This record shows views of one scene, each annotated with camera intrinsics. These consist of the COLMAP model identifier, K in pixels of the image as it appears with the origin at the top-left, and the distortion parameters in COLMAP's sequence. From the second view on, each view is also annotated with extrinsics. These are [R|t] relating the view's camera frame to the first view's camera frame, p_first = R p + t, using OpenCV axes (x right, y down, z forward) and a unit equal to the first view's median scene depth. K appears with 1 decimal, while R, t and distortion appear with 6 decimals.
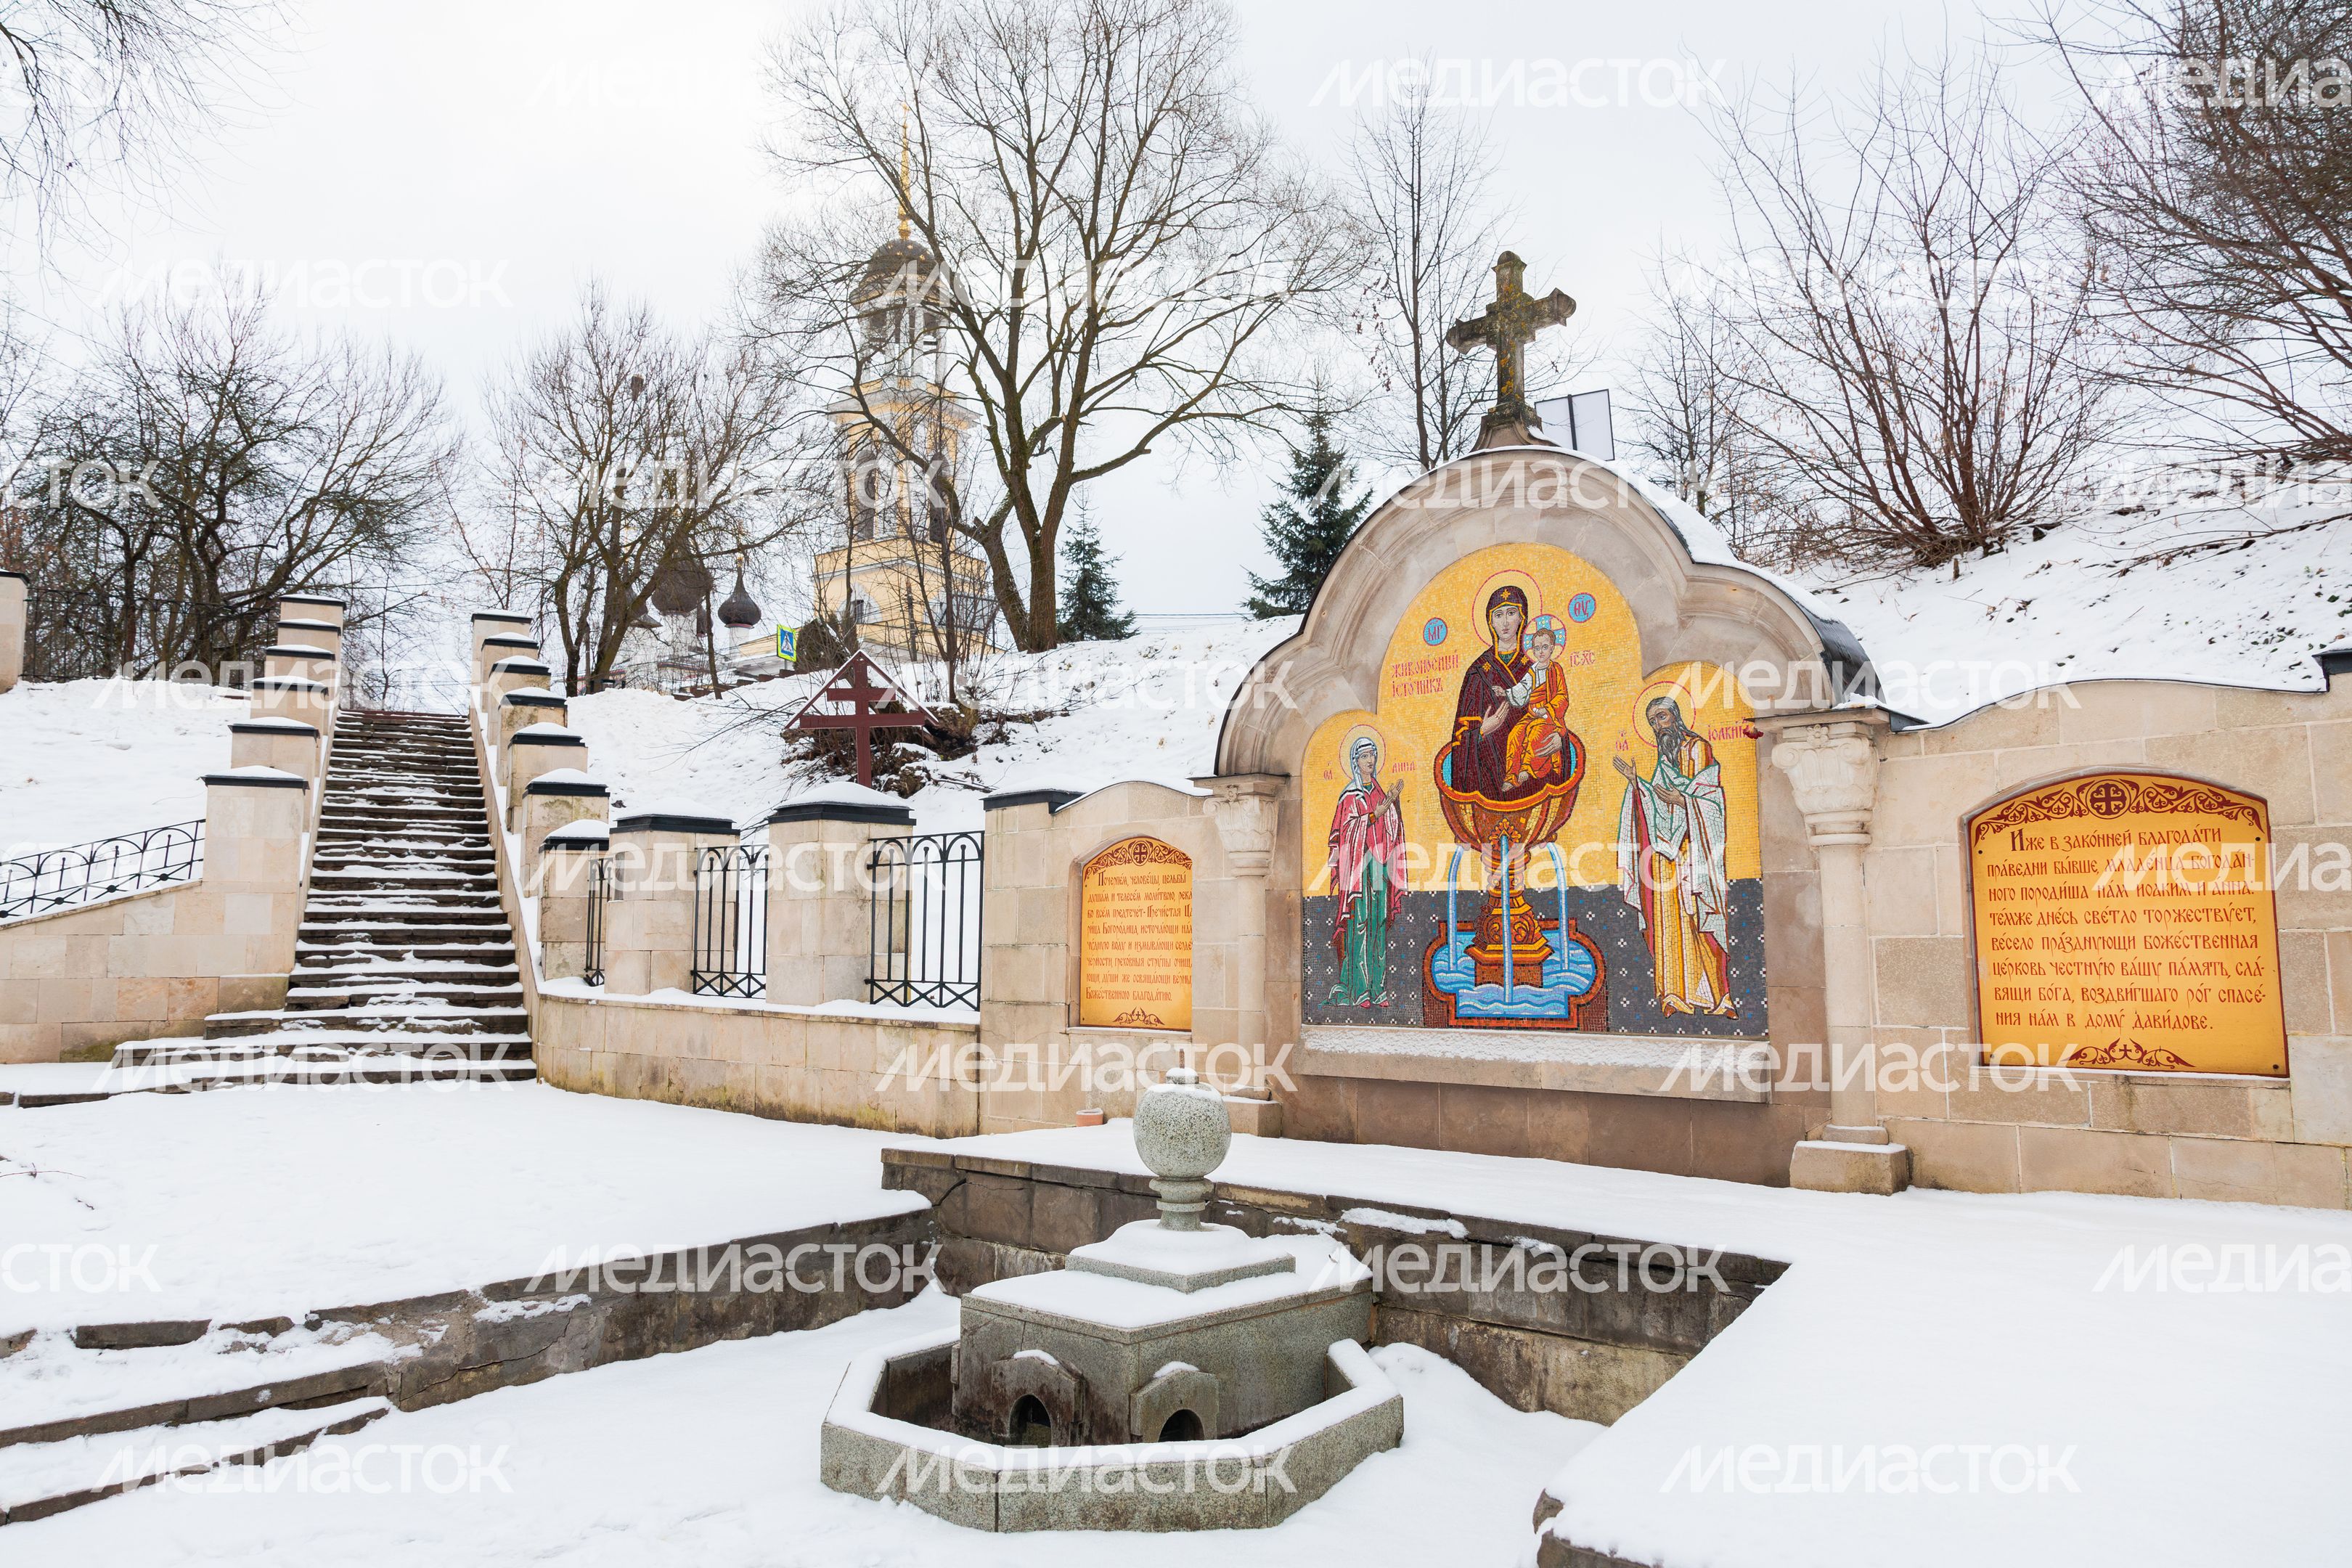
lens RADIAL K [[1590.1, 0, 1177.0], [0, 1590.1, 721.6], [0, 0, 1]] dist [0.006662, 0.004109]
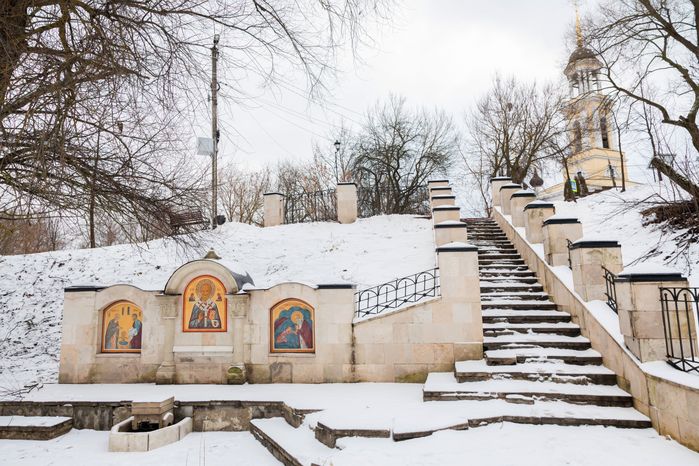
lens RADIAL K [[472.6, 0, 349.8], [0, 472.6, 214.5], [0, 0, 1]] dist [0.006662, 0.004109]
pose [[0.805166, -0.093017, -0.585710, -0.232018], [0.085395, 0.995515, -0.040708, 0.003494], [0.586869, -0.017240, 0.809498, 0.294848]]
